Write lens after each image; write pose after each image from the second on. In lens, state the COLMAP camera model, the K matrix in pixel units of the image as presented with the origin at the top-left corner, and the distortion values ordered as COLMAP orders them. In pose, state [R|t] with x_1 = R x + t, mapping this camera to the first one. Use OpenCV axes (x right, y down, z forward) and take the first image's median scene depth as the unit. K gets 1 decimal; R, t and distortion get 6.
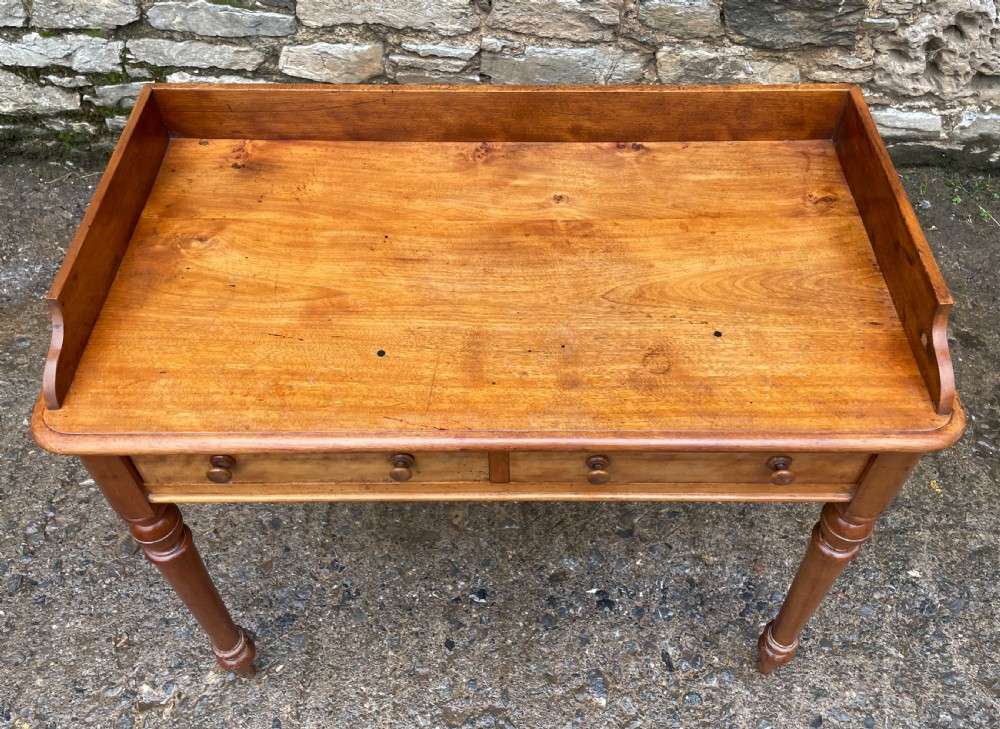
lens RADIAL K [[881.5, 0, 515.6], [0, 881.5, 327.1], [0, 0, 1]] dist [0.081743, -0.113133]
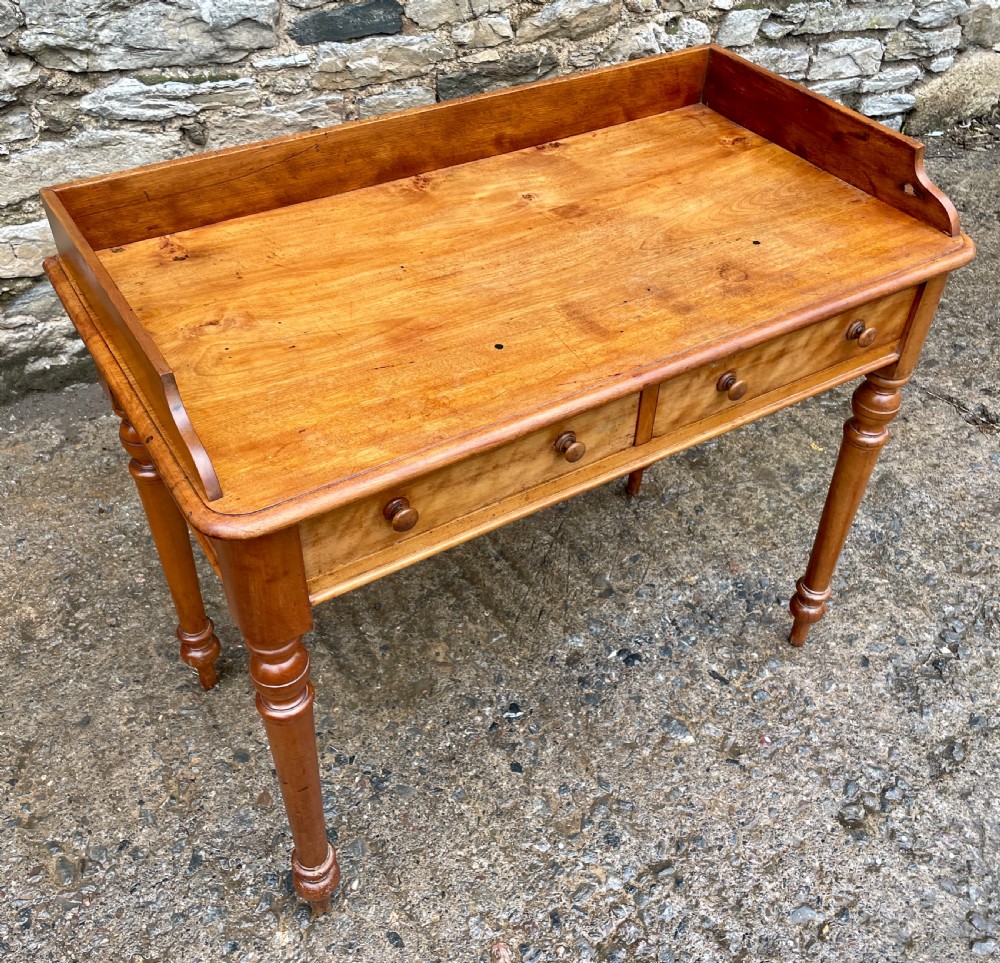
lens RADIAL K [[1038.4, 0, 493.8], [0, 1038.4, 464.6], [0, 0, 1]] dist [0.096237, -0.143749]
pose [[0.850099, -0.331285, 0.409367, -0.396315], [0.382366, 0.922803, -0.047239, 0.119086], [-0.362115, 0.196685, 0.911146, 0.019467]]
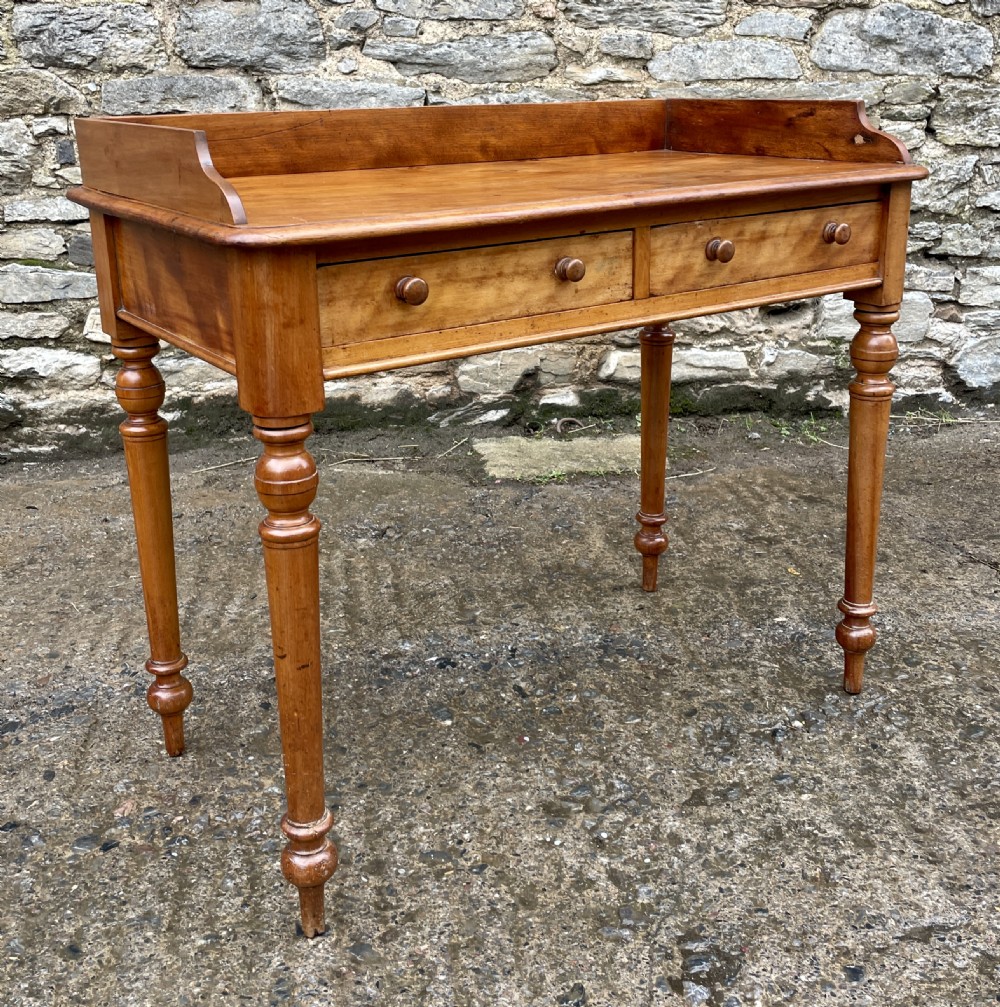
lens RADIAL K [[1188.3, 0, 492.8], [0, 1188.3, 393.7], [0, 0, 1]] dist [0.098154, -0.155840]
pose [[0.989868, -0.056165, 0.130407, 0.007658], [0.120116, 0.820999, -0.558151, 0.744497], [-0.075715, 0.568160, 0.819428, -0.114110]]
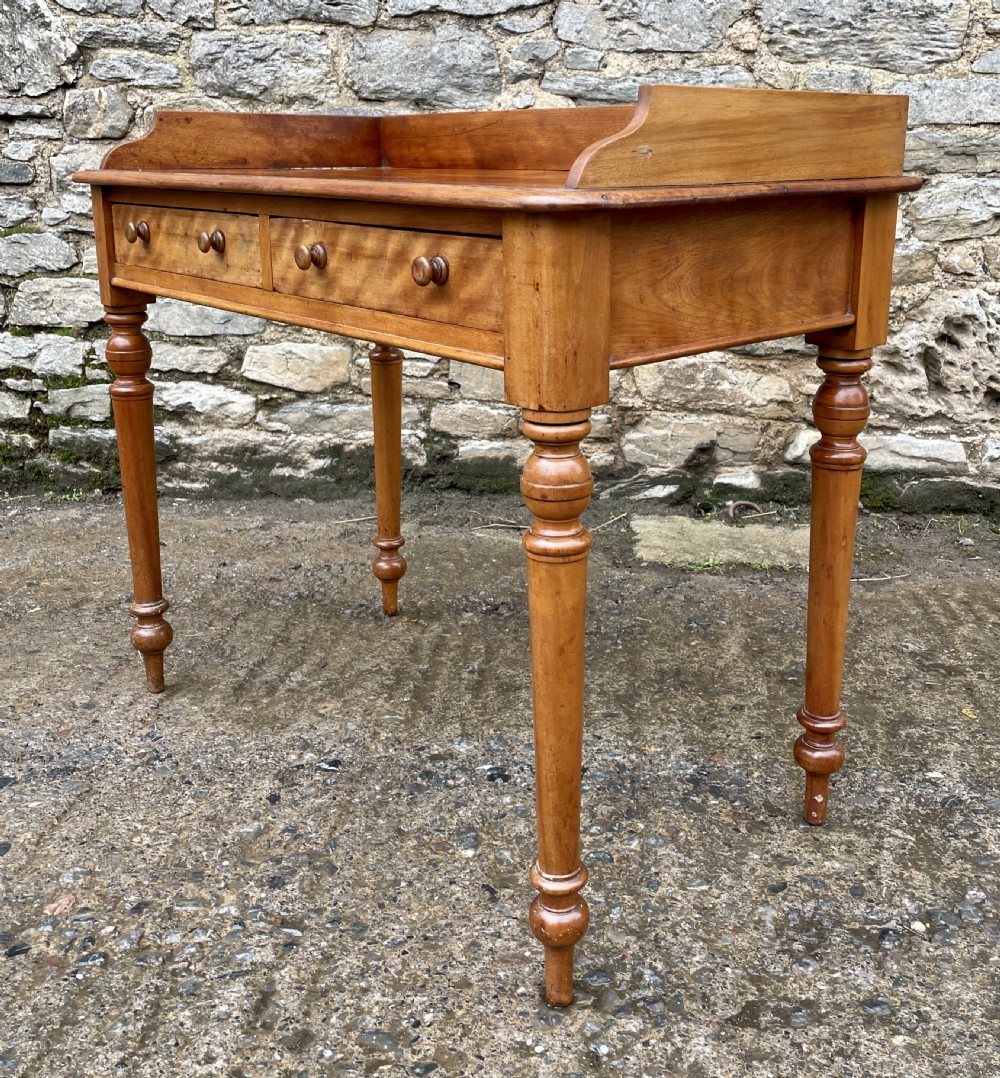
lens RADIAL K [[1139.3, 0, 531.4], [0, 1139.3, 434.1], [0, 0, 1]] dist [0.083335, -0.112977]
pose [[0.996761, 0.023114, -0.077031, 0.191252], [-0.064307, 0.804264, -0.590782, 0.630768], [0.048297, 0.593822, 0.803146, 0.082385]]
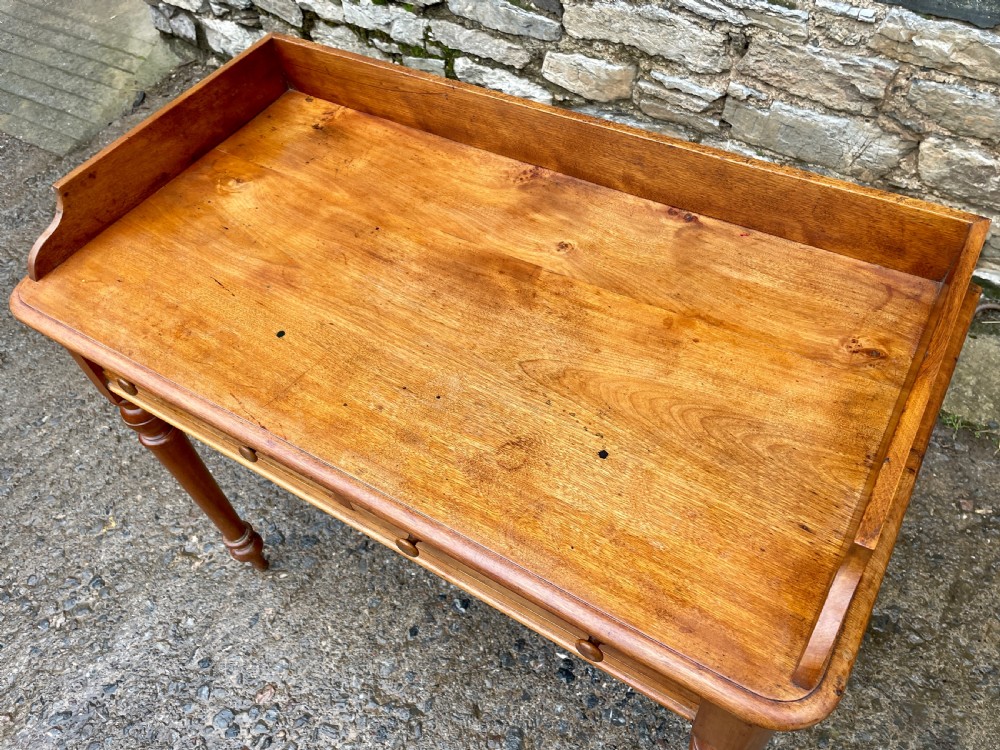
lens RADIAL K [[763.8, 0, 500.0], [0, 763.8, 375.0], [0, 0, 1]] dist [0.080919, -0.116746]
pose [[0.844357, 0.363108, -0.393972, 0.249638], [-0.339890, 0.931435, 0.130016, -0.074648], [0.414169, 0.024127, 0.909880, 0.199089]]
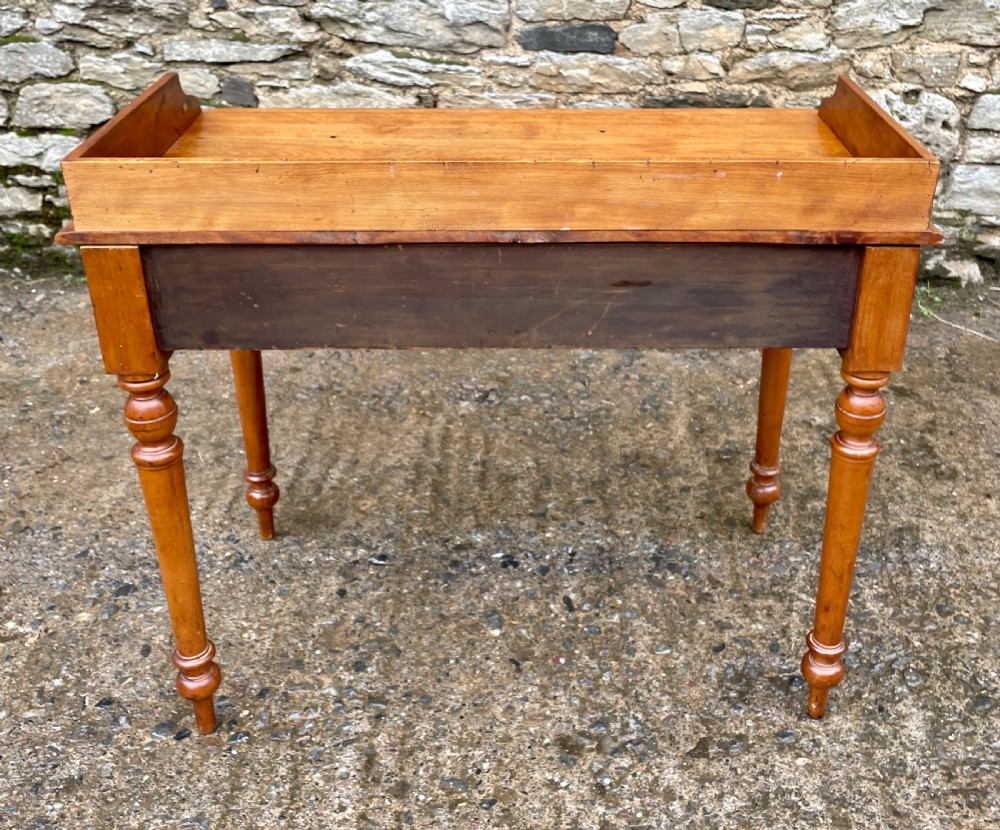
lens RADIAL K [[1110.9, 0, 555.8], [0, 1110.9, 312.1], [0, 0, 1]] dist [0.080262, -0.099822]
pose [[0.999939, 0.004057, 0.010317, 0.135748], [0.000458, 0.914711, -0.404108, 0.543383], [-0.011077, 0.404087, 0.914653, -0.209695]]
